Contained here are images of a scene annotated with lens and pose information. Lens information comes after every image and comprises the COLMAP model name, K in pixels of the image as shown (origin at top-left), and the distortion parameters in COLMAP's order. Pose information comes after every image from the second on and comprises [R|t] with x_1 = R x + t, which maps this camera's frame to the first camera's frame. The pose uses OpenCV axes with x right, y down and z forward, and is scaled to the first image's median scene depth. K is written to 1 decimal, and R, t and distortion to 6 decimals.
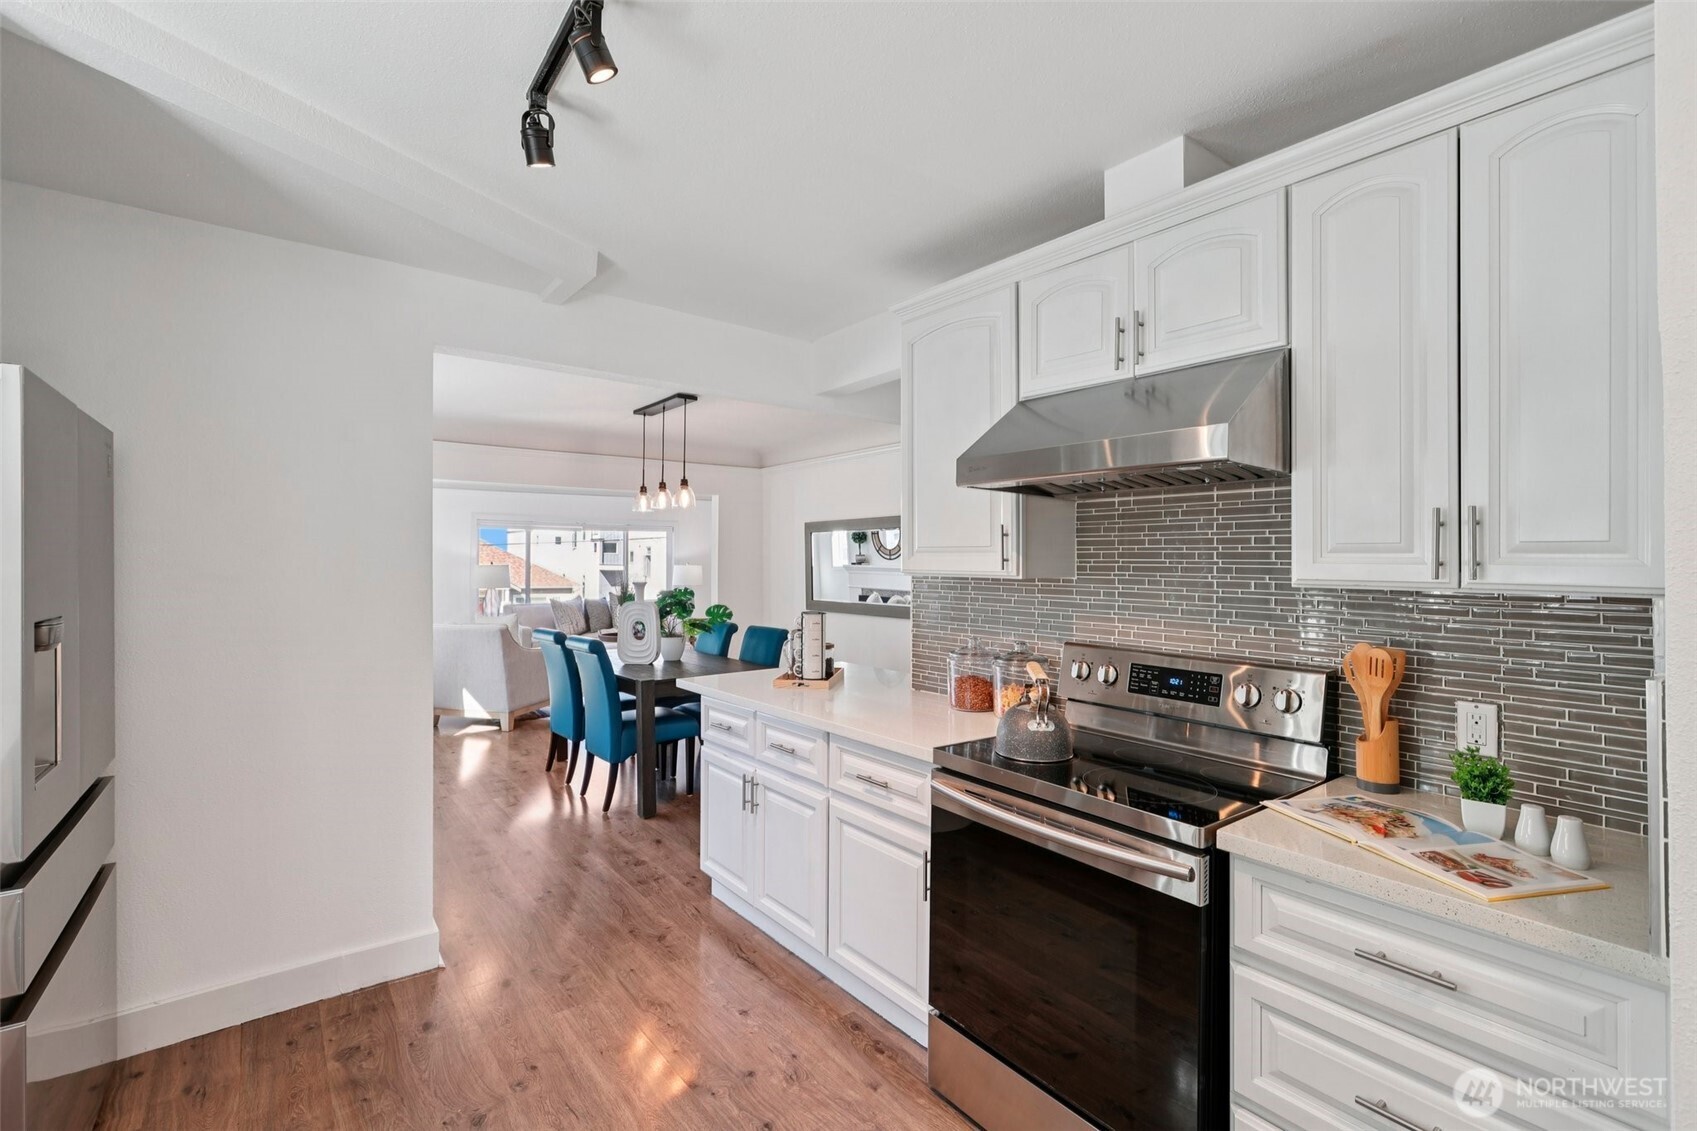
lens RADIAL K [[758.6, 0, 853.6], [0, 758.6, 547.9], [0, 0, 1]] dist [-0.006885, 0.002540]
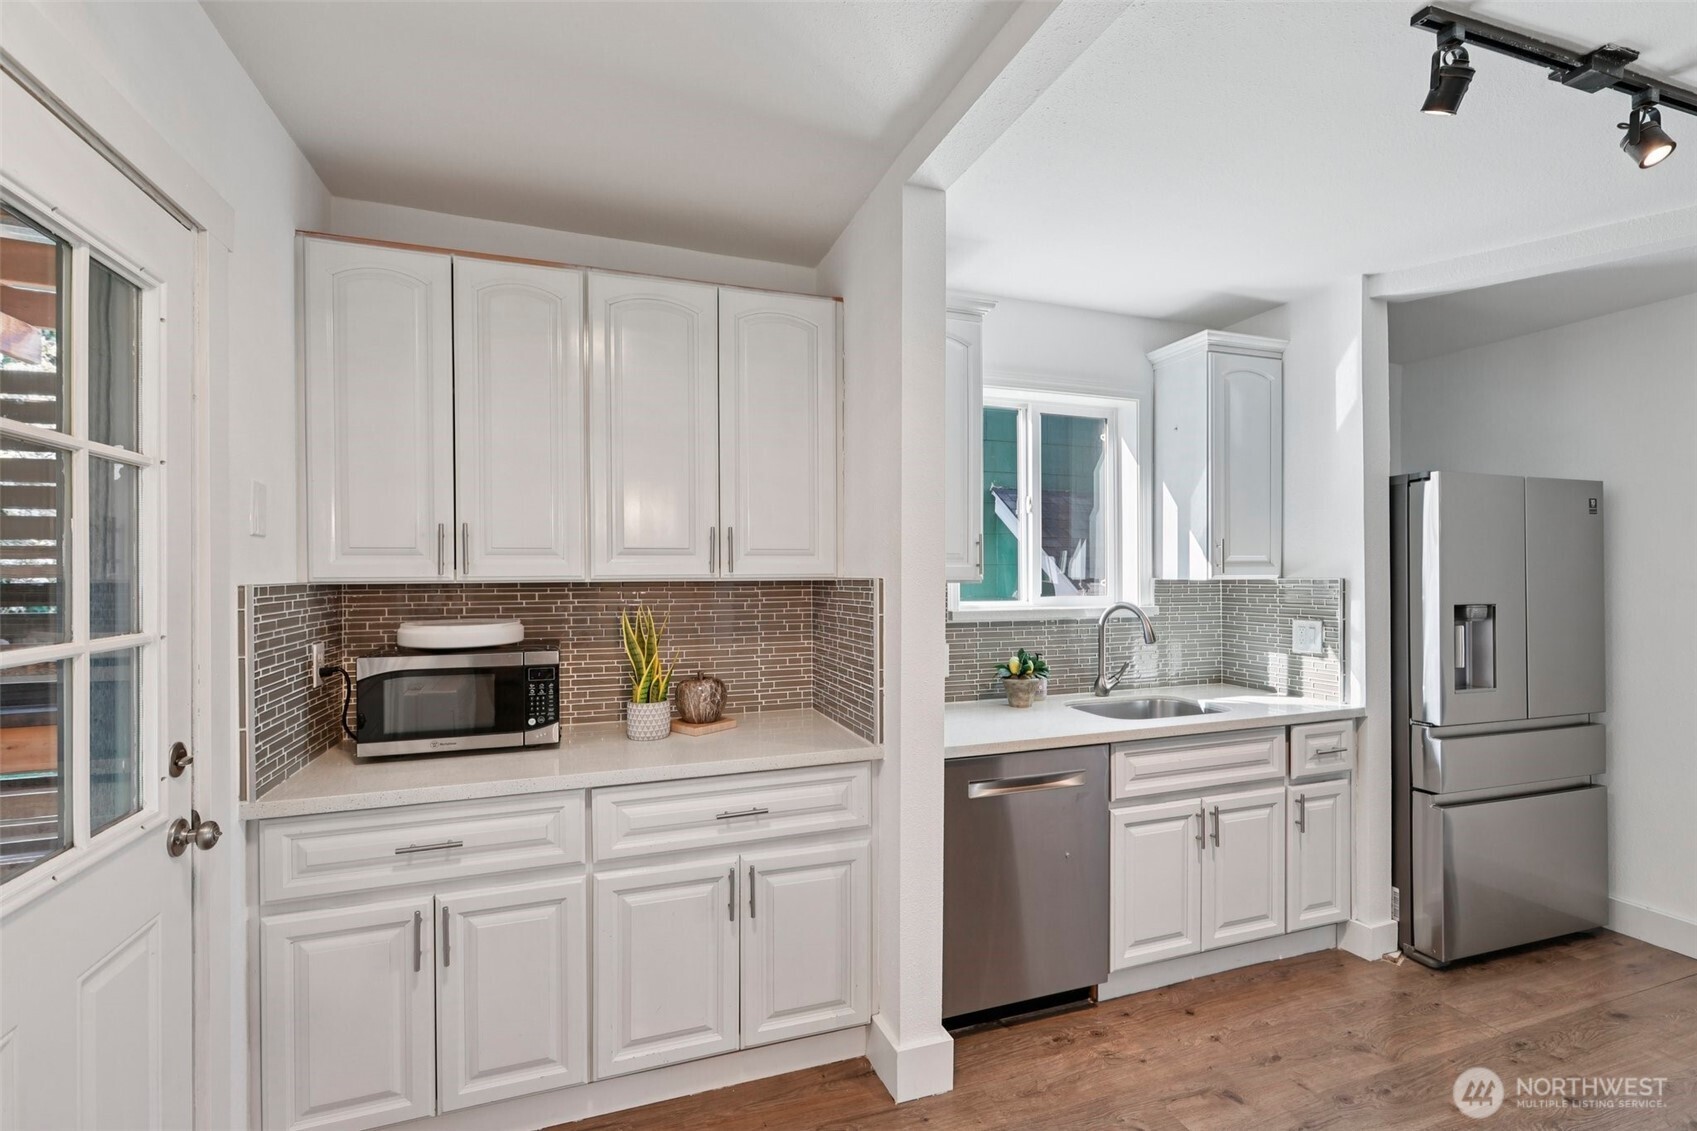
lens RADIAL K [[758.6, 0, 862.3], [0, 758.6, 574.4], [0, 0, 1]] dist [-0.006885, 0.002540]
pose [[-0.314466, 0.001489, -0.949268, 0.749362], [0.015341, 0.999876, -0.003513, 0.004557], [0.949145, -0.015668, -0.314450, 0.122244]]
